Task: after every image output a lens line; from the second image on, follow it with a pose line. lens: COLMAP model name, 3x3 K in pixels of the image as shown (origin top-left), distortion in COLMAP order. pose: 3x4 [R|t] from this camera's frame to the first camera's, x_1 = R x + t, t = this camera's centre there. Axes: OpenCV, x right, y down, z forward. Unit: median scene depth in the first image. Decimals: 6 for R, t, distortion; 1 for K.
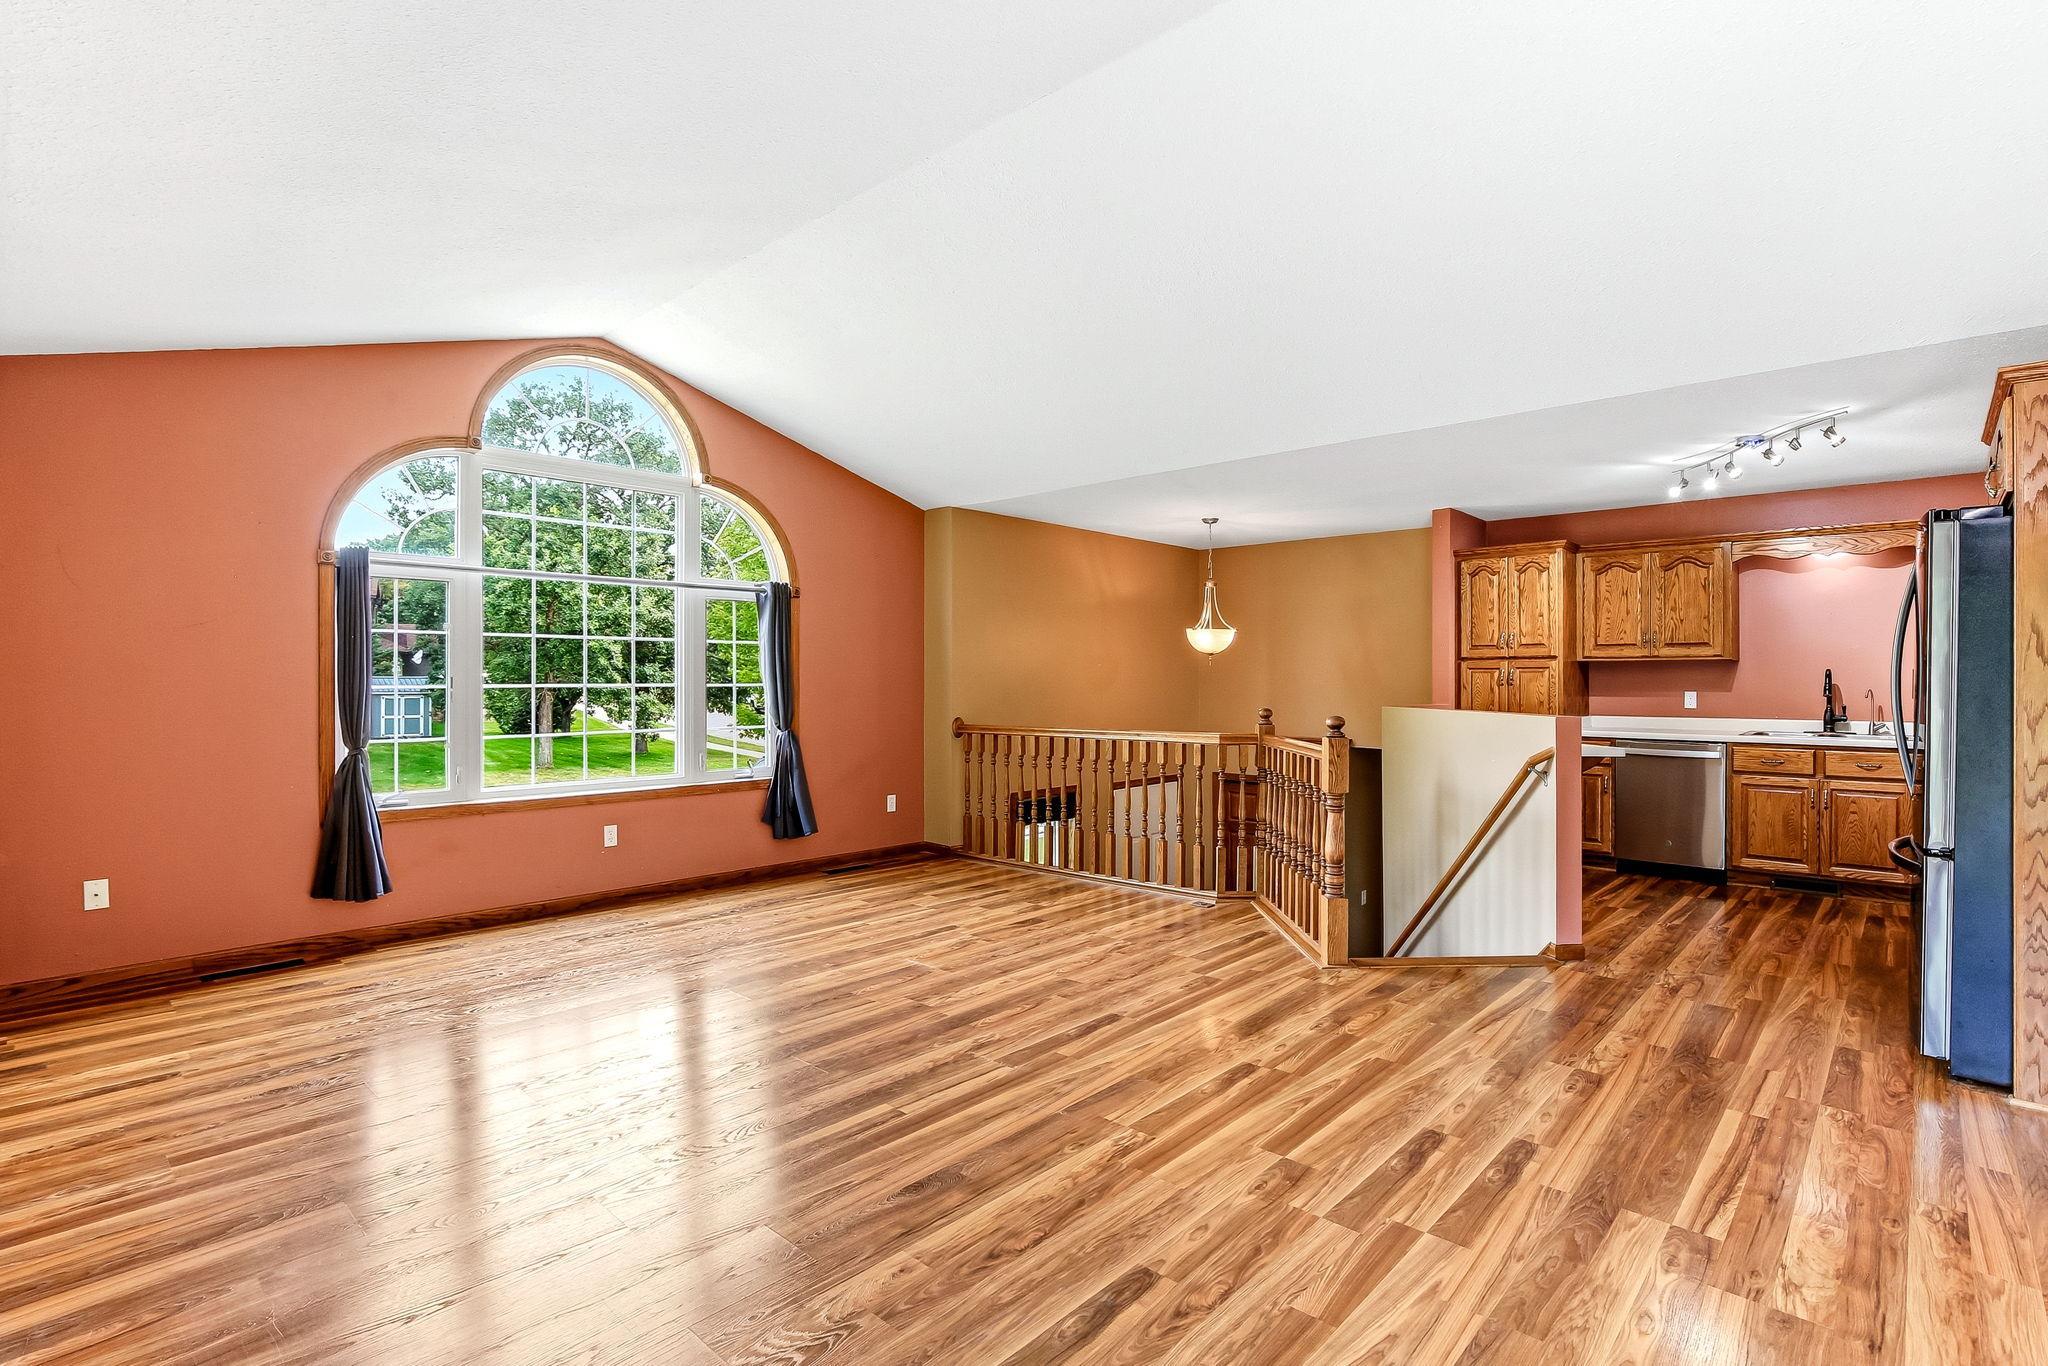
lens RADIAL K [[971.1, 0, 1064.8], [0, 971.1, 667.1], [0, 0, 1]] dist [-0.004935, -0.001010]
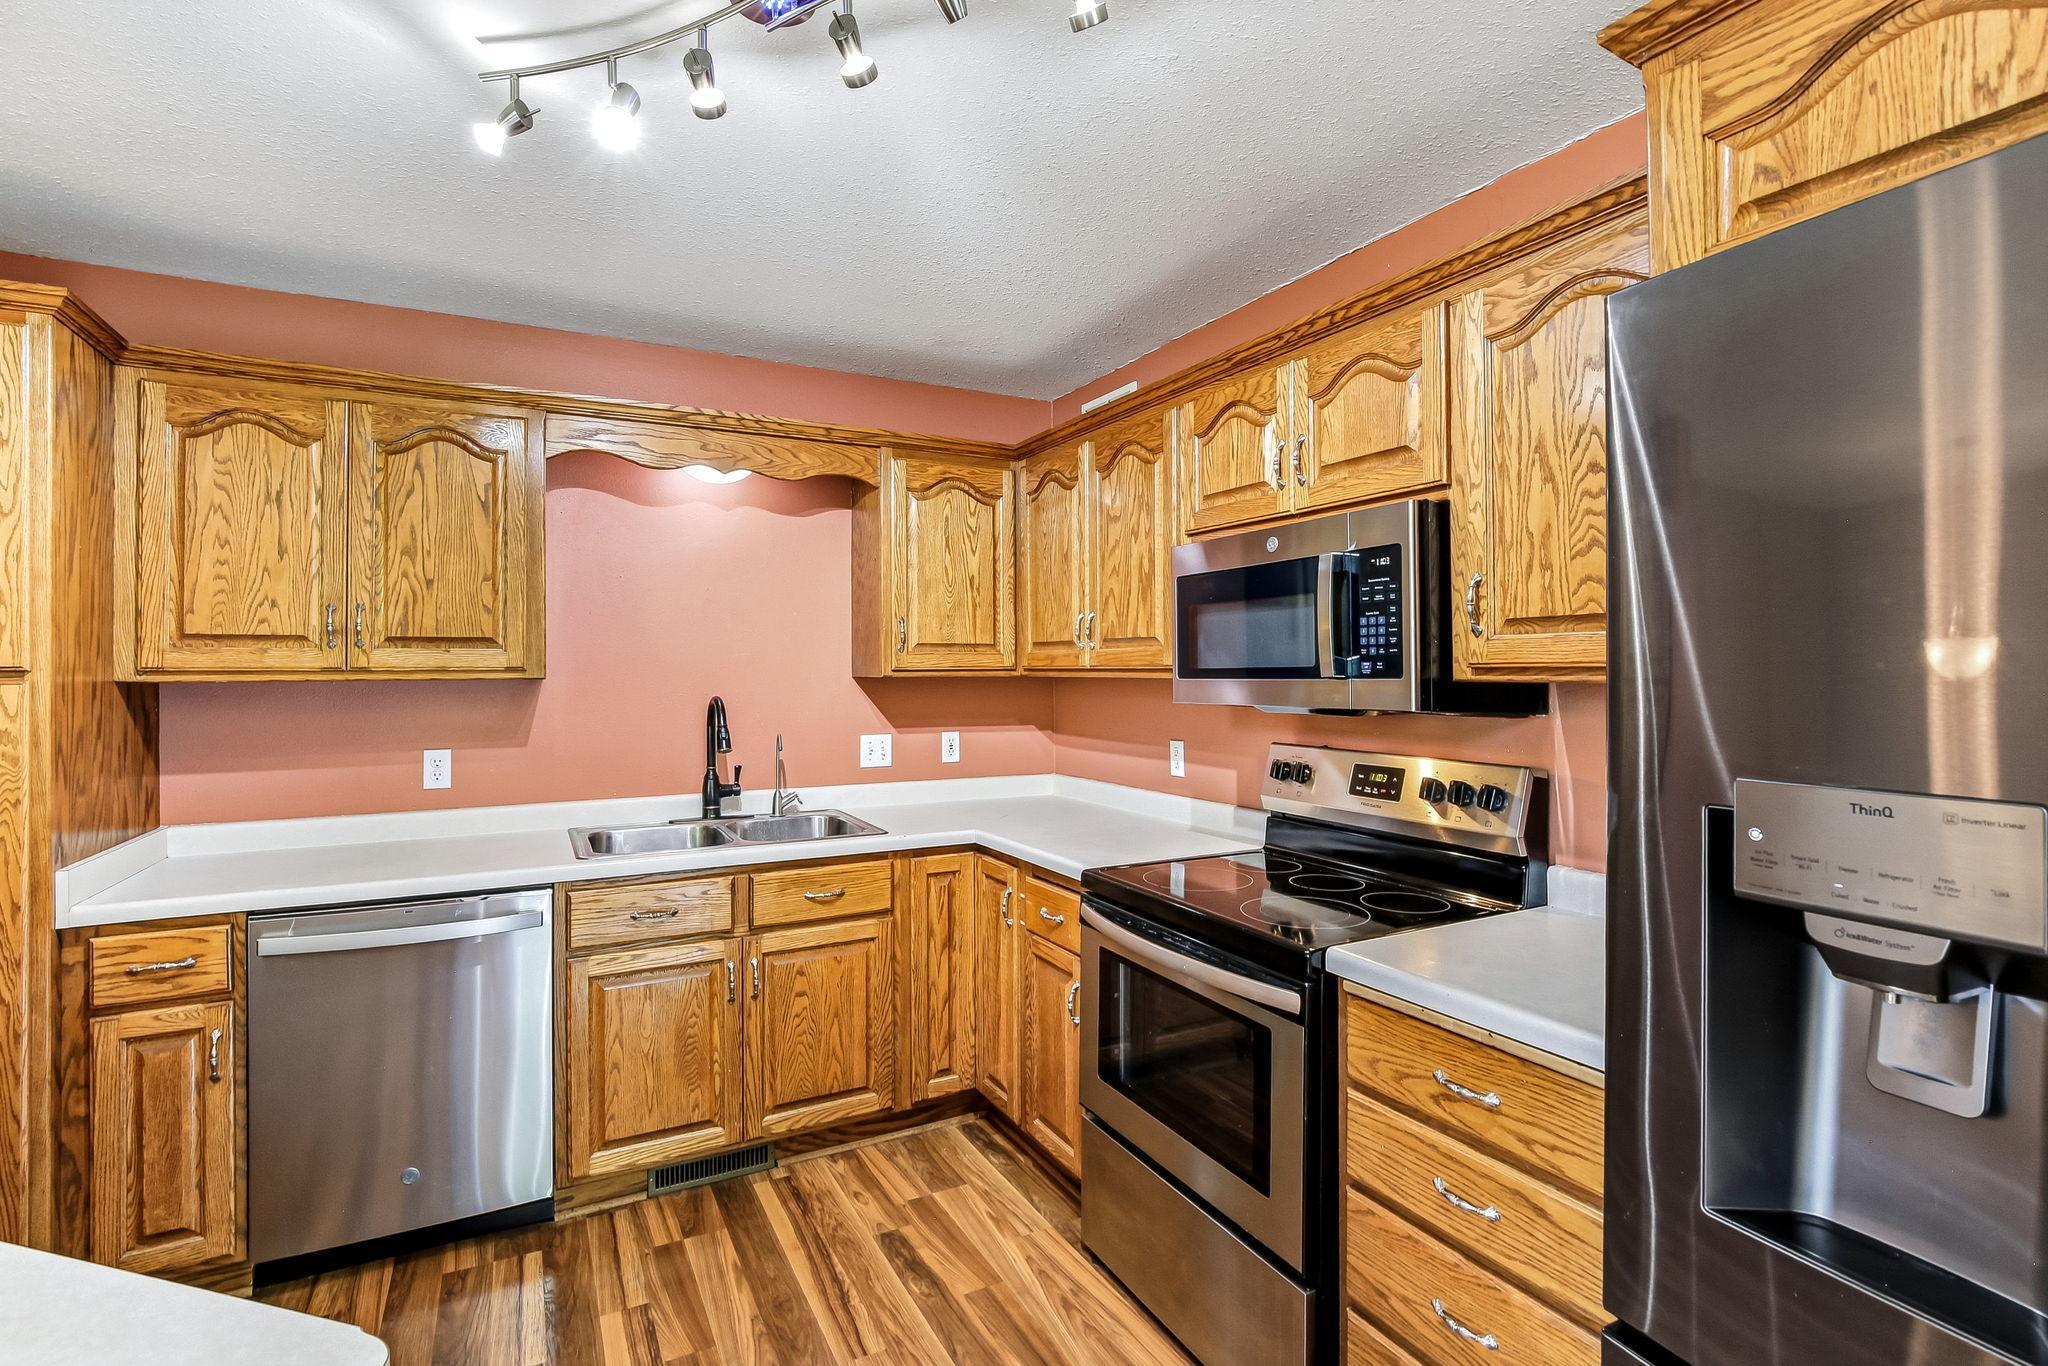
lens RADIAL K [[971.1, 0, 1064.8], [0, 971.1, 667.1], [0, 0, 1]] dist [-0.004935, -0.001010]
pose [[0.326014, 0.002101, 0.945363, 0.340800], [-0.005241, 0.999986, -0.000415, -0.013581], [-0.945350, -0.004819, 0.326021, 0.618326]]
